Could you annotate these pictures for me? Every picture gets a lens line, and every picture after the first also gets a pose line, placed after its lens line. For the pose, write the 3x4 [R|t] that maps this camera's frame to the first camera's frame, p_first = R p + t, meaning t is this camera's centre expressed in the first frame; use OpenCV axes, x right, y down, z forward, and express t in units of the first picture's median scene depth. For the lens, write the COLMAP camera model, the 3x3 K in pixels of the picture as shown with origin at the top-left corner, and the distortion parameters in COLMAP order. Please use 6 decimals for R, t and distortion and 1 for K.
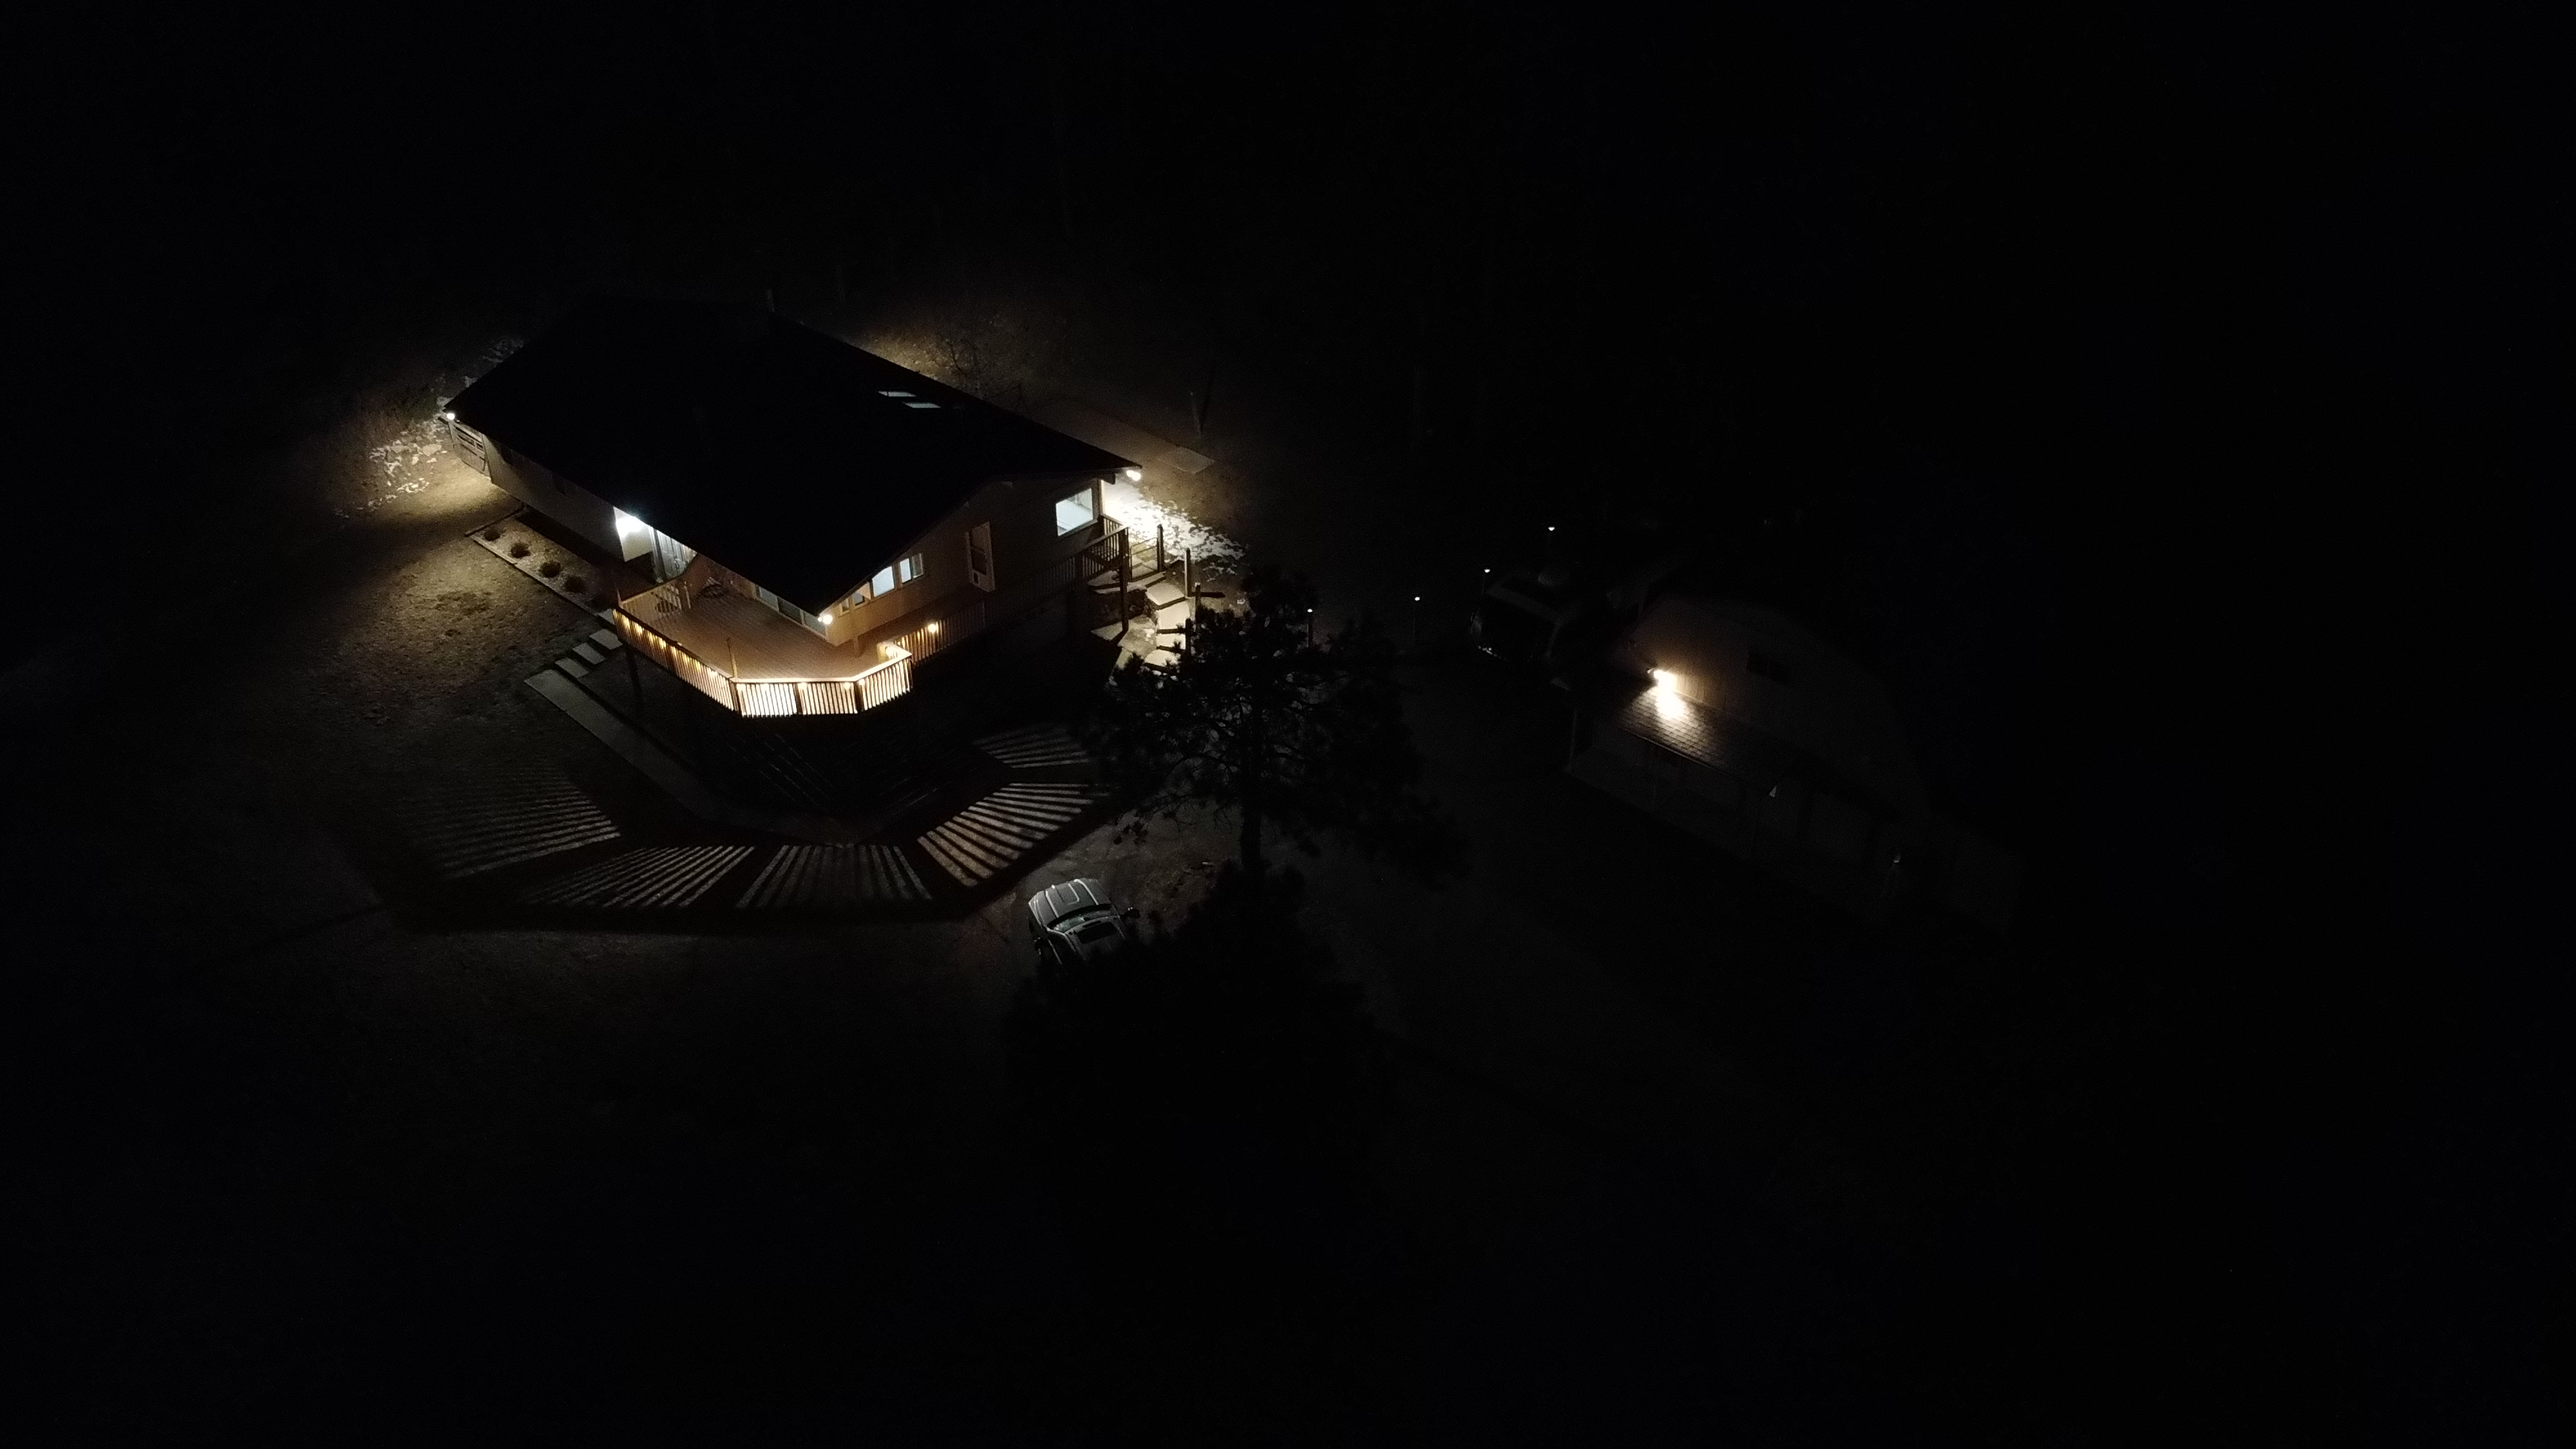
lens RADIAL K [[1967.5, 0, 1299.5], [0, 1967.5, 679.0], [0, 0, 1]] dist [-0.000876, -0.006778]
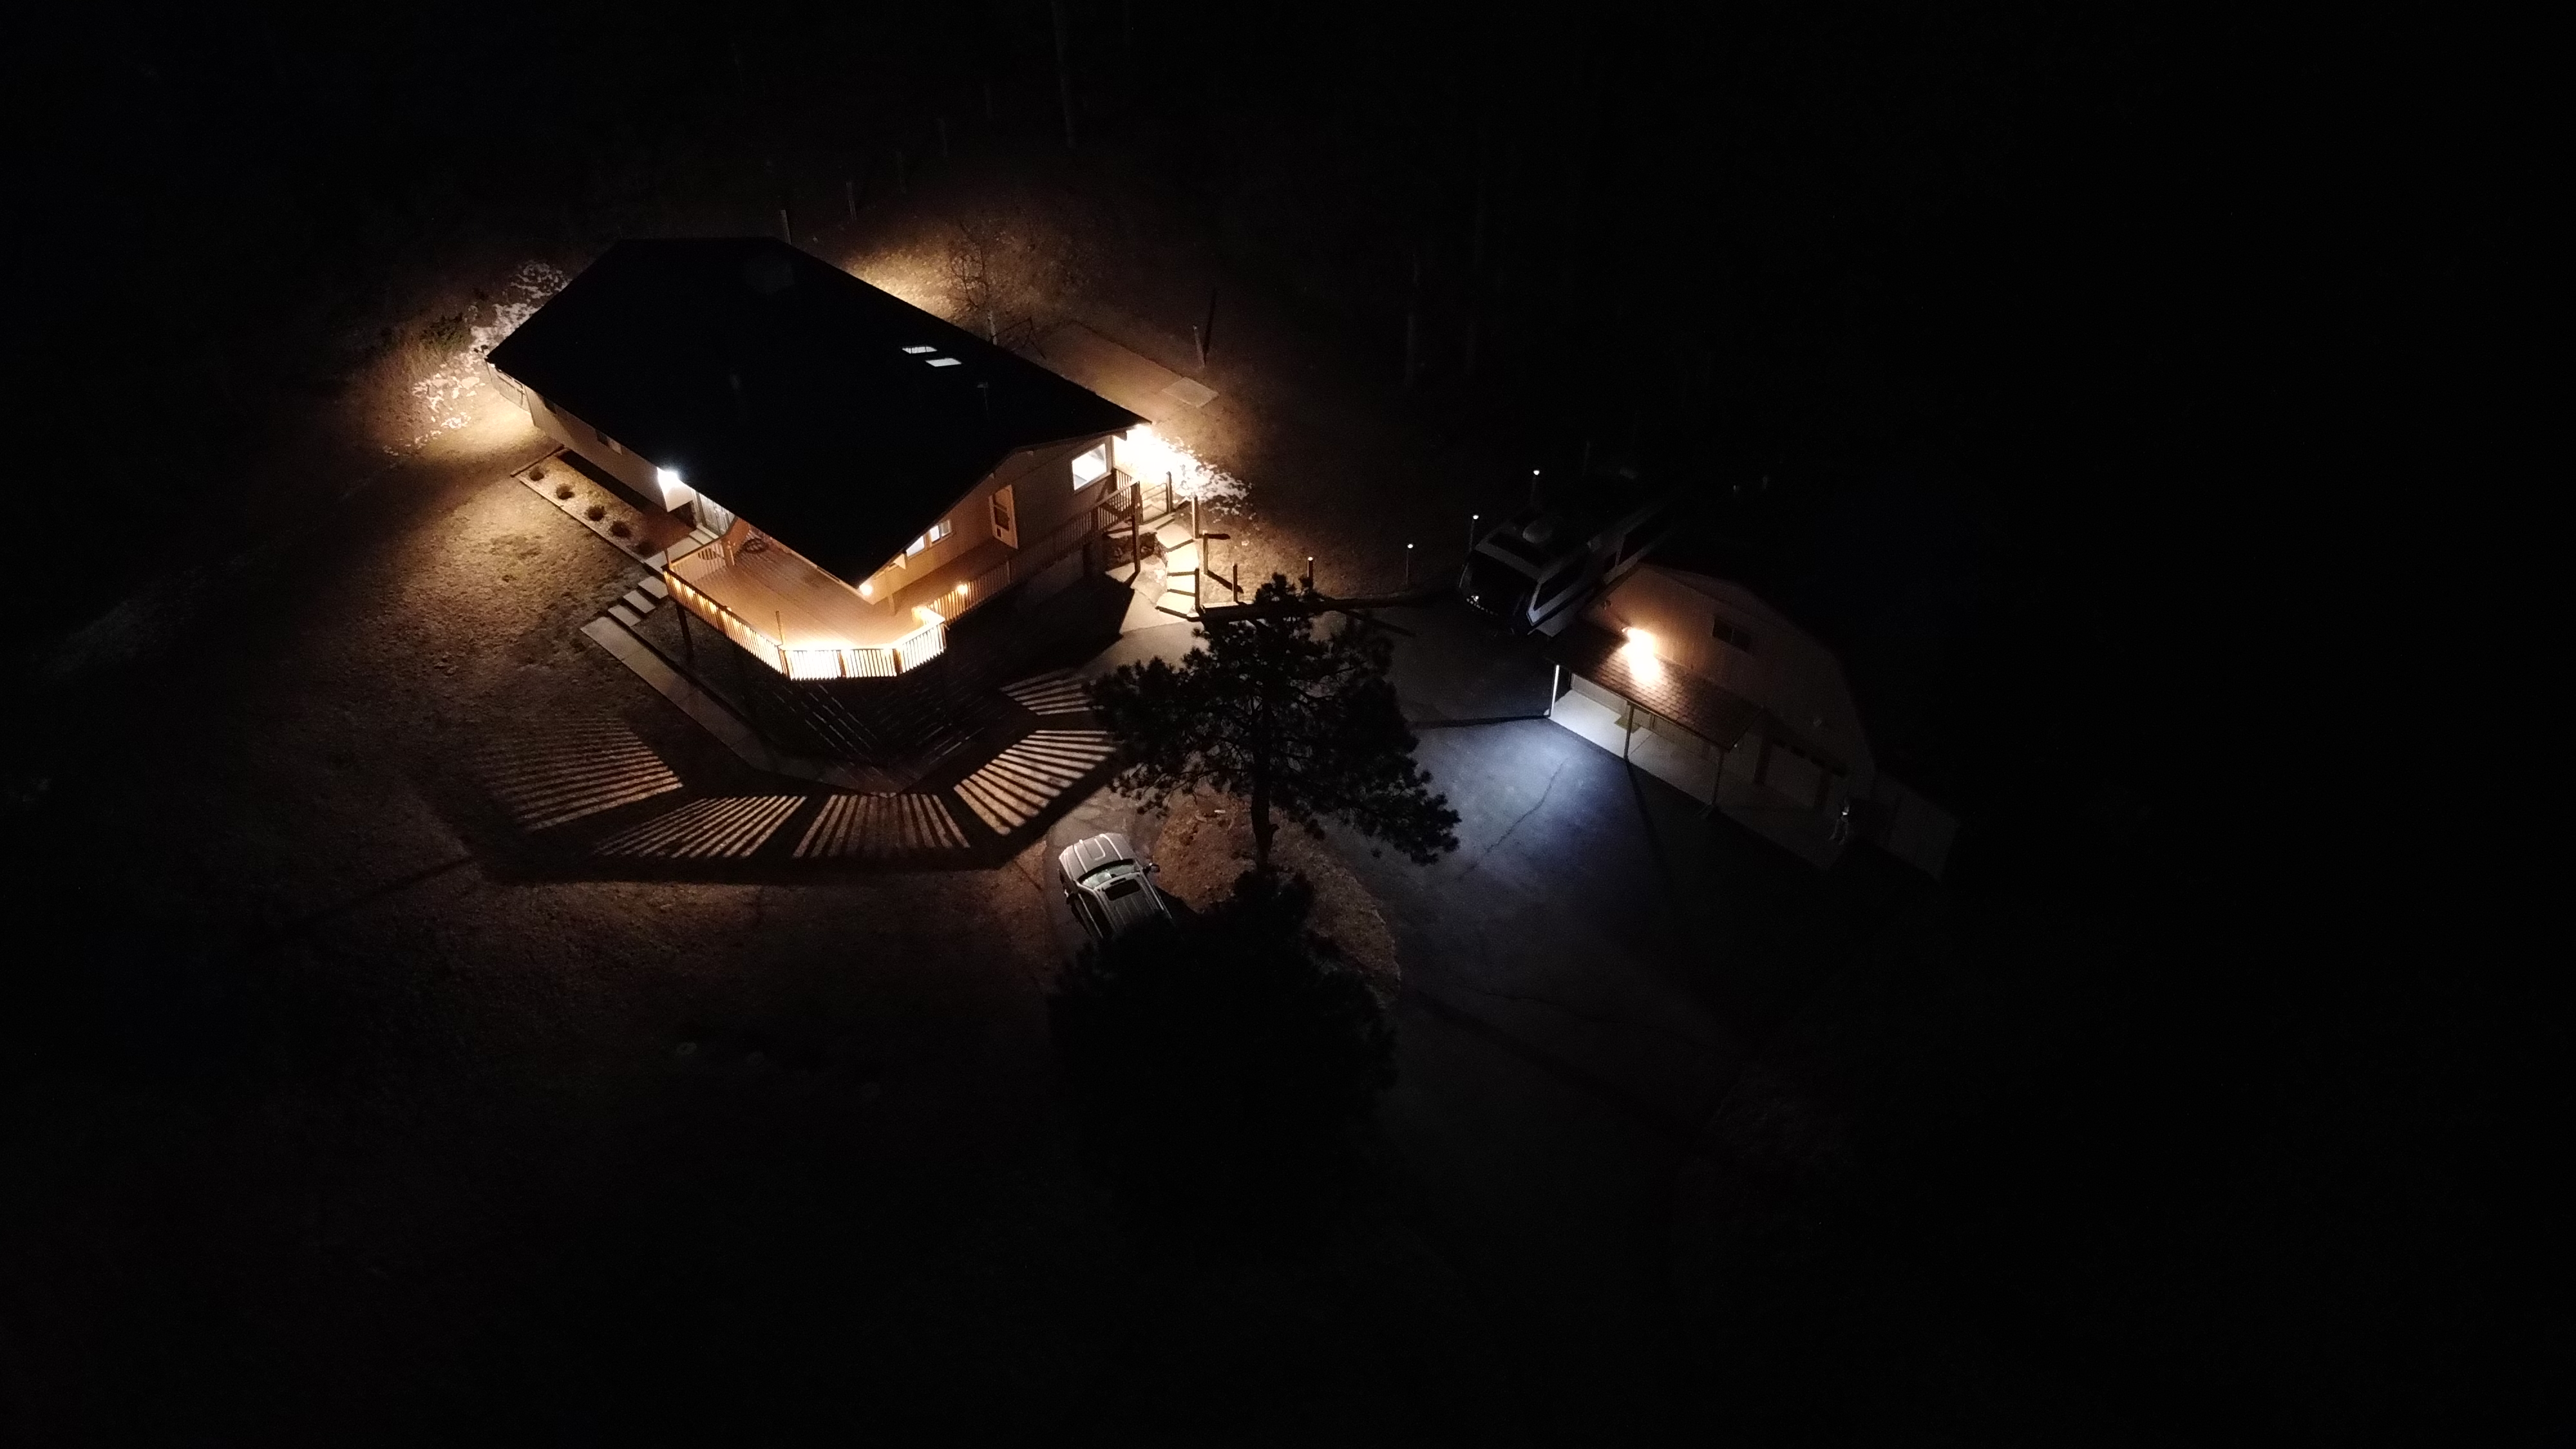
lens RADIAL K [[1966.9, 0, 1300.5], [0, 1966.9, 678.9], [0, 0, 1]] dist [0.008966, -0.026039]
pose [[0.999969, -0.002778, 0.007324, -0.008820], [0.001868, 0.992596, 0.121446, -0.108312], [-0.007608, -0.121428, 0.992571, -0.079876]]
